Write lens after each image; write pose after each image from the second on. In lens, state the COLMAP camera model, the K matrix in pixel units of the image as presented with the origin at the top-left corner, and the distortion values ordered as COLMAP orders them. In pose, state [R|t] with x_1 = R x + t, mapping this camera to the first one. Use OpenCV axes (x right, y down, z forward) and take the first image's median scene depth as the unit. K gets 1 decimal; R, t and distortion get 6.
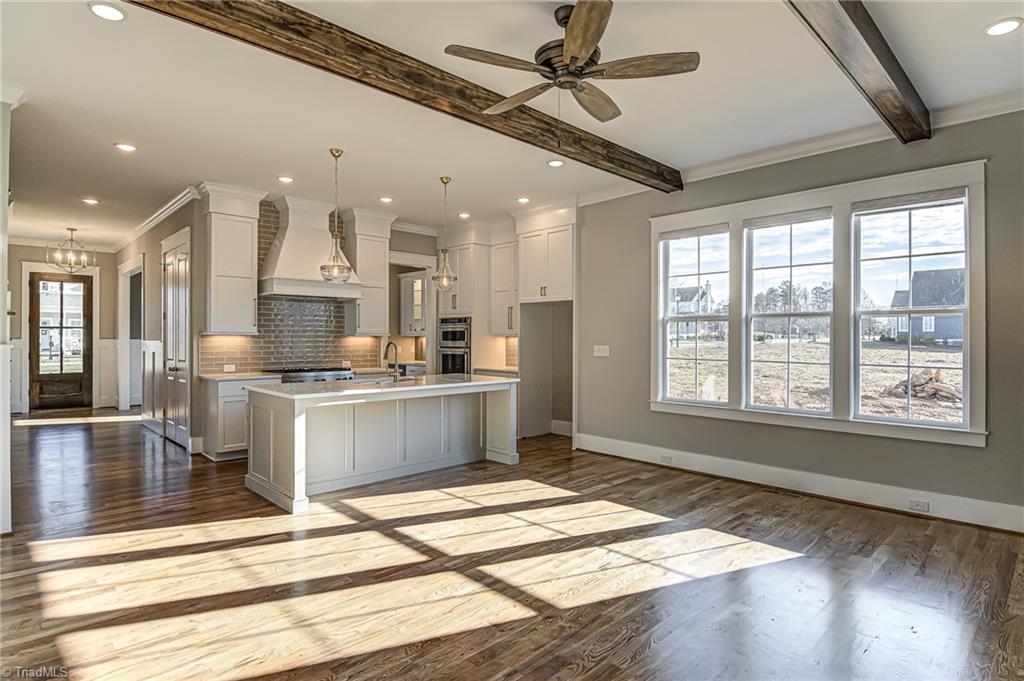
lens RADIAL K [[615.7, 0, 544.6], [0, 615.7, 339.0], [0, 0, 1]] dist [-0.003507, -0.003172]
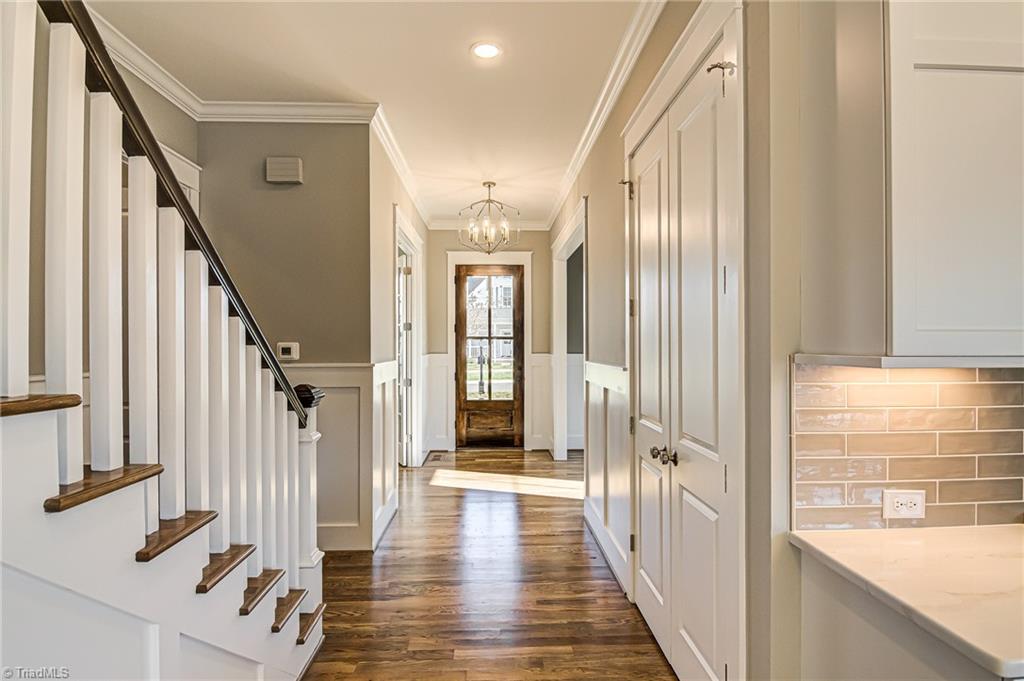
lens RADIAL K [[549.5, 0, 516.1], [0, 549.5, 347.0], [0, 0, 1]] dist [-0.002772, -0.008645]
pose [[0.766352, 0.000015, -0.642421, -0.347687], [0.002558, 0.999992, 0.003074, -0.009685], [0.642416, -0.003999, 0.766346, 0.527481]]
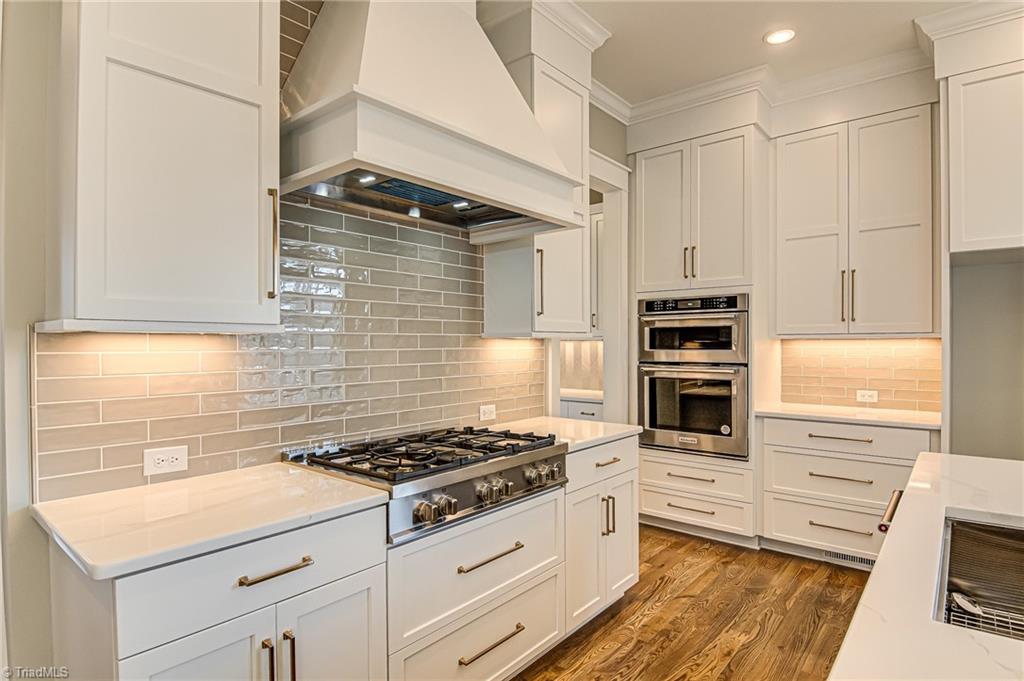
lens RADIAL K [[549.5, 0, 516.1], [0, 549.5, 347.0], [0, 0, 1]] dist [-0.002772, -0.008645]
pose [[0.991850, -0.006471, 0.127246, -0.278467], [0.006104, 0.999976, 0.003272, -0.000618], [-0.127264, -0.002468, 0.991866, 0.530240]]
